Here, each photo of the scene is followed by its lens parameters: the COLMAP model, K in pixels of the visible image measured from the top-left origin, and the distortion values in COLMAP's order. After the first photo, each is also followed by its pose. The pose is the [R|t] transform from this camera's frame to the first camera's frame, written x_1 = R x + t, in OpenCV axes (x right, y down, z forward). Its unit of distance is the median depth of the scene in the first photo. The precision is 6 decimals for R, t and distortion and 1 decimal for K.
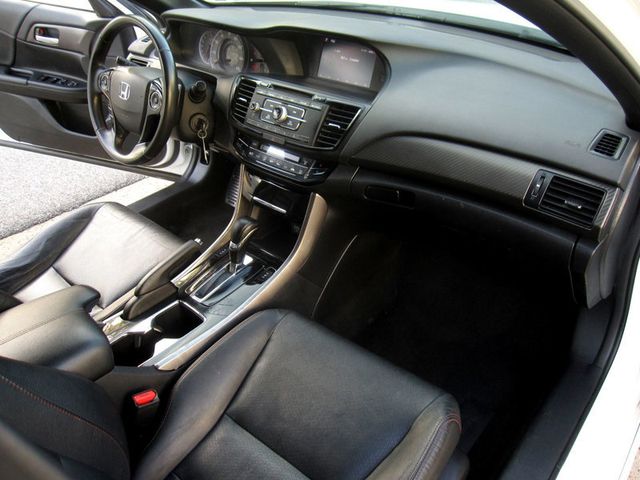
lens RADIAL K [[522.4, 0, 320.0], [0, 522.4, 240.0], [0, 0, 1]] dist [-0.072025, -0.002010]
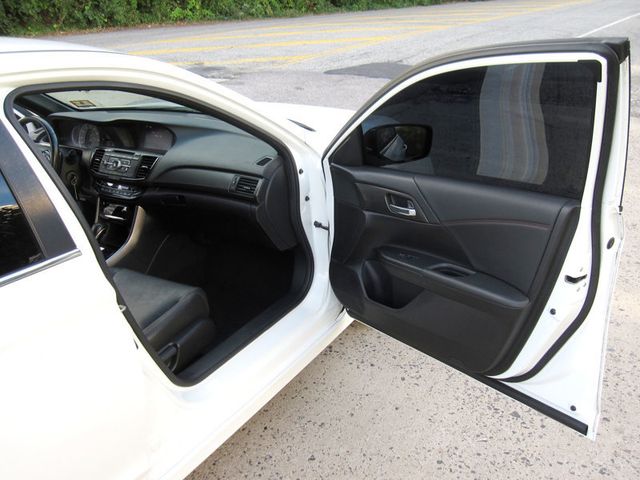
lens RADIAL K [[611.6, 0, 320.0], [0, 611.6, 240.0], [0, 0, 1]] dist [-0.089524, 0.005656]
pose [[0.984843, -0.052823, 0.165209, 0.250295], [0.087141, 0.974247, -0.207967, 0.501767], [-0.149969, 0.219211, 0.964083, -1.060650]]
